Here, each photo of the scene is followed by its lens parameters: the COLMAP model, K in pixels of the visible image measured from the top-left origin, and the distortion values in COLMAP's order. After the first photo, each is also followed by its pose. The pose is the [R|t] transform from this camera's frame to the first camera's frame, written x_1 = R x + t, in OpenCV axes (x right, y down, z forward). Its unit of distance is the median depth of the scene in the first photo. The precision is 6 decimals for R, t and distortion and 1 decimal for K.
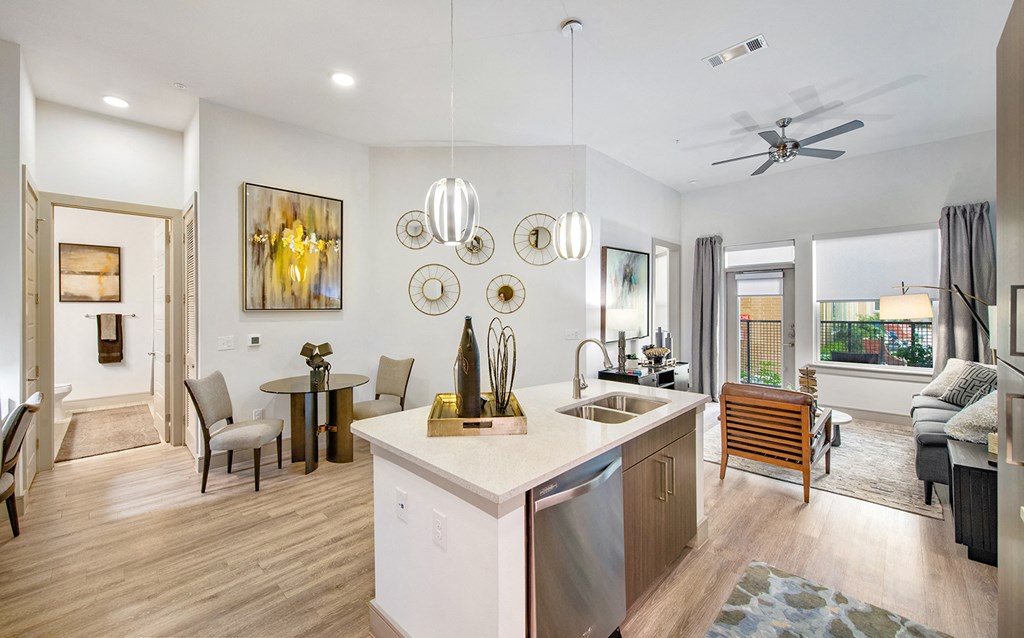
lens RADIAL K [[402.0, 0, 513.1], [0, 402.0, 313.8], [0, 0, 1]] dist [0.001793, 0.000130]
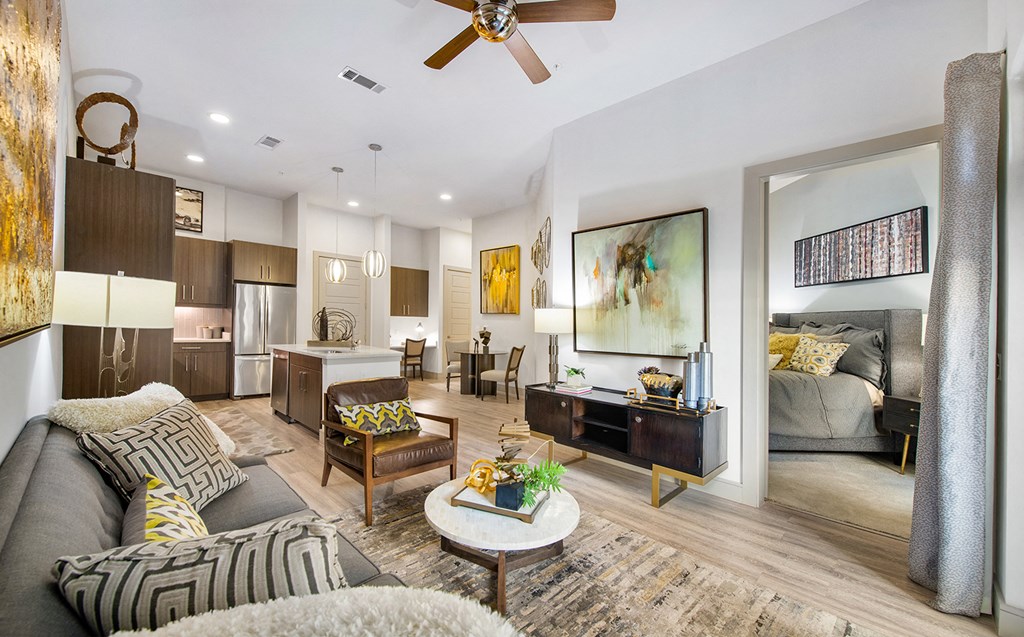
lens RADIAL K [[406.6, 0, 515.5], [0, 406.6, 332.0], [0, 0, 1]] dist [0.001725, 0.000122]
pose [[-0.004492, 0.027308, -0.999617, 1.695355], [-0.042800, 0.998706, 0.027475, 0.027344], [0.999074, 0.042907, -0.003317, 1.424420]]
